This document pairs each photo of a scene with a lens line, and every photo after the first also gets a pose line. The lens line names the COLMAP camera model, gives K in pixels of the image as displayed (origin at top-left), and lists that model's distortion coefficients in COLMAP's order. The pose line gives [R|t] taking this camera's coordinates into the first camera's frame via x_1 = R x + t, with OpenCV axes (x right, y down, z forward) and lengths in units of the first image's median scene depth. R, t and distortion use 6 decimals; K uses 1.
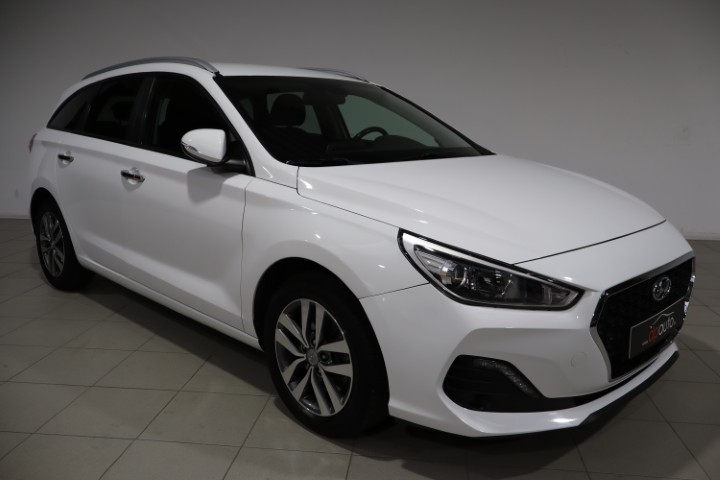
lens RADIAL K [[600.0, 0, 362.3], [0, 600.0, 244.5], [0, 0, 1]] dist [-0.002422, 0.003547]
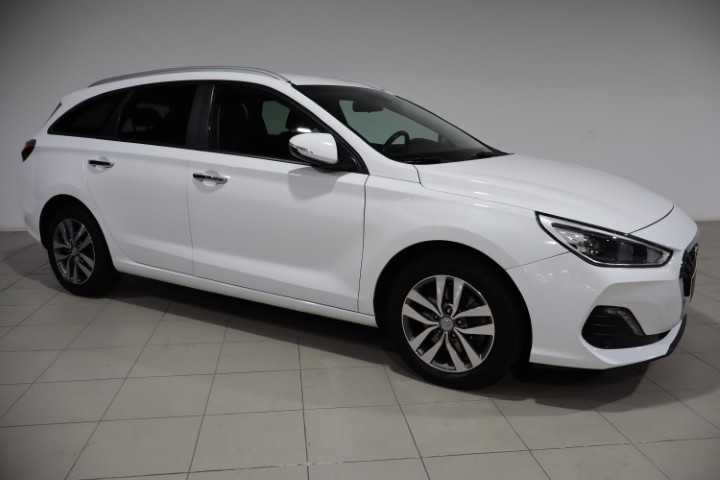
lens RADIAL K [[599.5, 0, 346.0], [0, 599.5, 241.5], [0, 0, 1]] dist [-0.002174, -0.000842]
pose [[0.971941, -0.048127, 0.230248, -0.491046], [0.050948, 0.998681, -0.006320, 0.019868], [-0.229640, 0.017874, 0.973112, -0.103195]]
